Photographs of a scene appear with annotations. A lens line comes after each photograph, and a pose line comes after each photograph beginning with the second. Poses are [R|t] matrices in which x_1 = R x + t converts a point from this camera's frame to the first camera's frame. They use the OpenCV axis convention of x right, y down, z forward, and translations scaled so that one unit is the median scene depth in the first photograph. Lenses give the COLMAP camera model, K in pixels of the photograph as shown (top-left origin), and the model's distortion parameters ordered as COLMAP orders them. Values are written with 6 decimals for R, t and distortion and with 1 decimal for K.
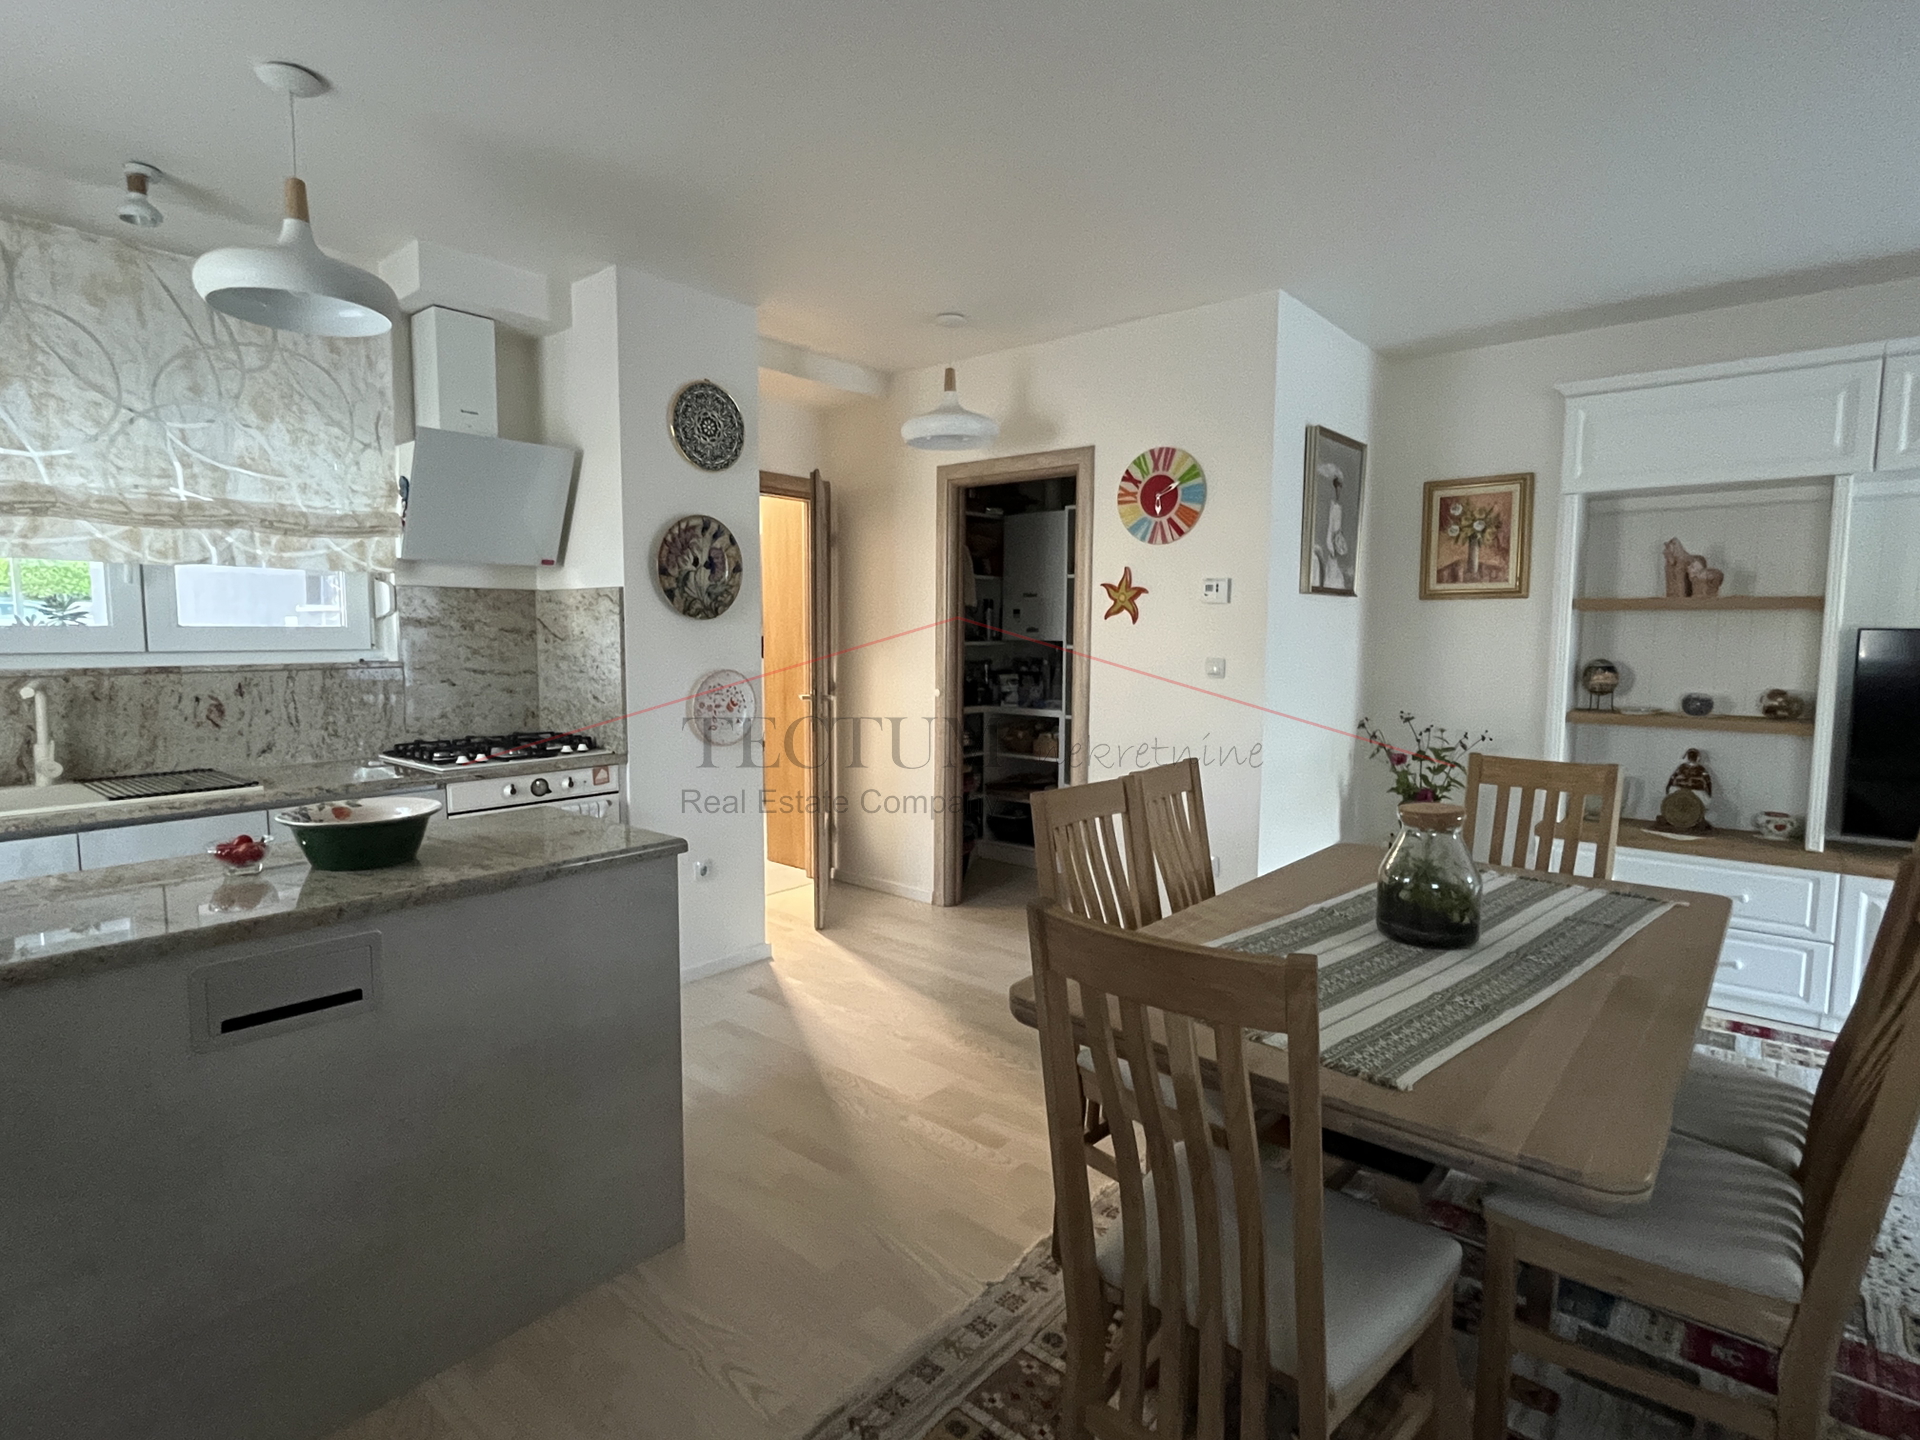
lens RADIAL K [[973.4, 0, 960.0], [0, 973.4, 720.0], [0, 0, 1]] dist [-0.003901, -0.000870]
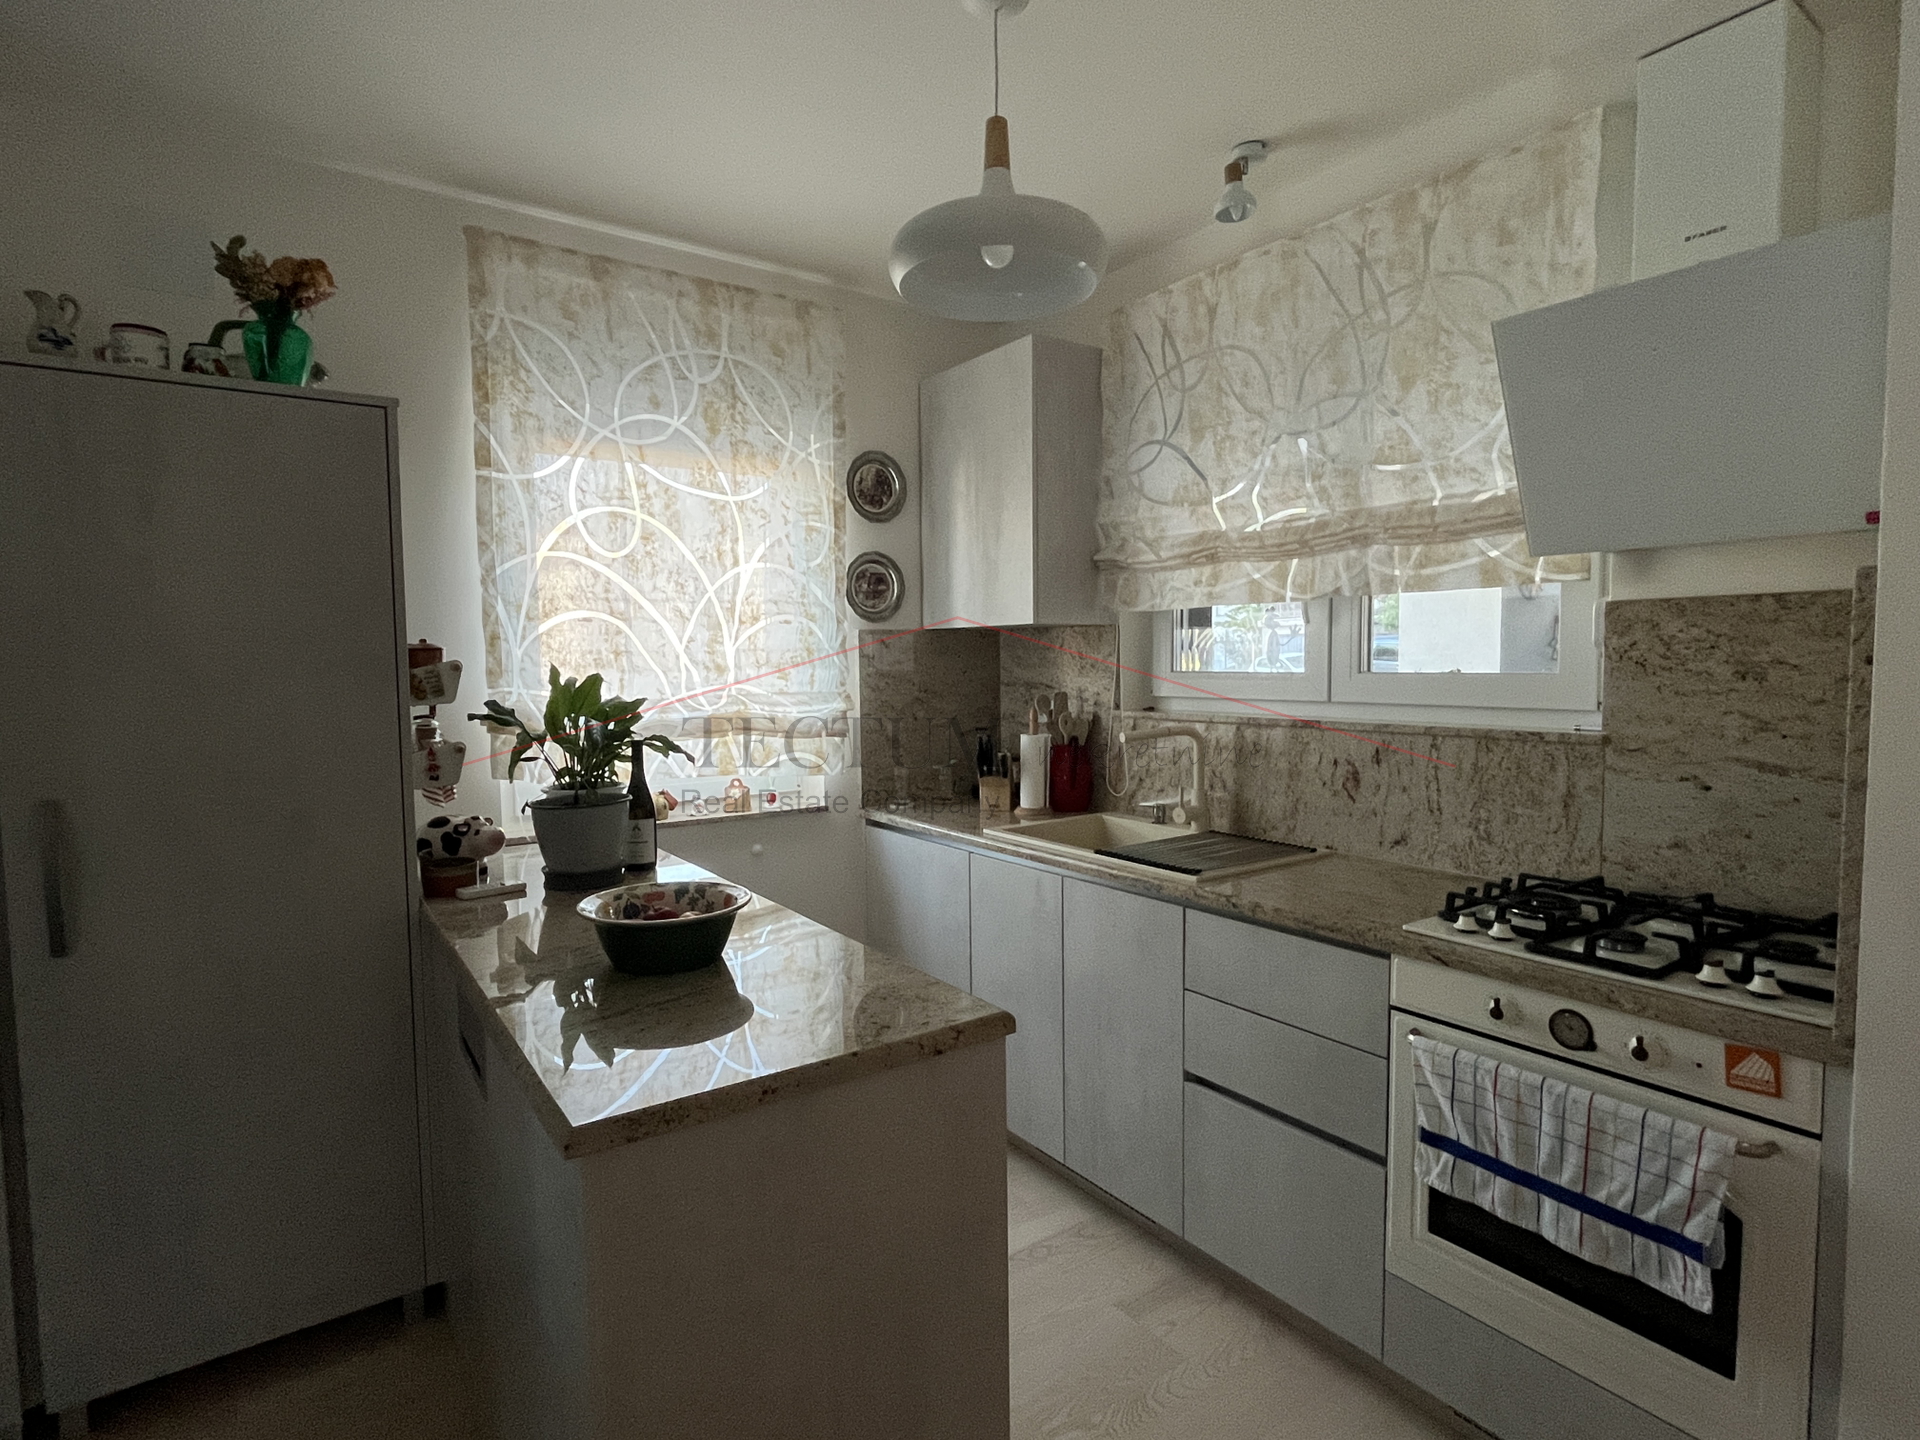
lens RADIAL K [[973.5, 0, 928.5], [0, 973.5, 720.6], [0, 0, 1]] dist [-0.001042, -0.000101]
pose [[-0.273468, 0.057949, -0.960134, 0.086726], [-0.080442, 0.993309, 0.082863, -0.093430], [0.958511, 0.099896, -0.266977, 0.859698]]
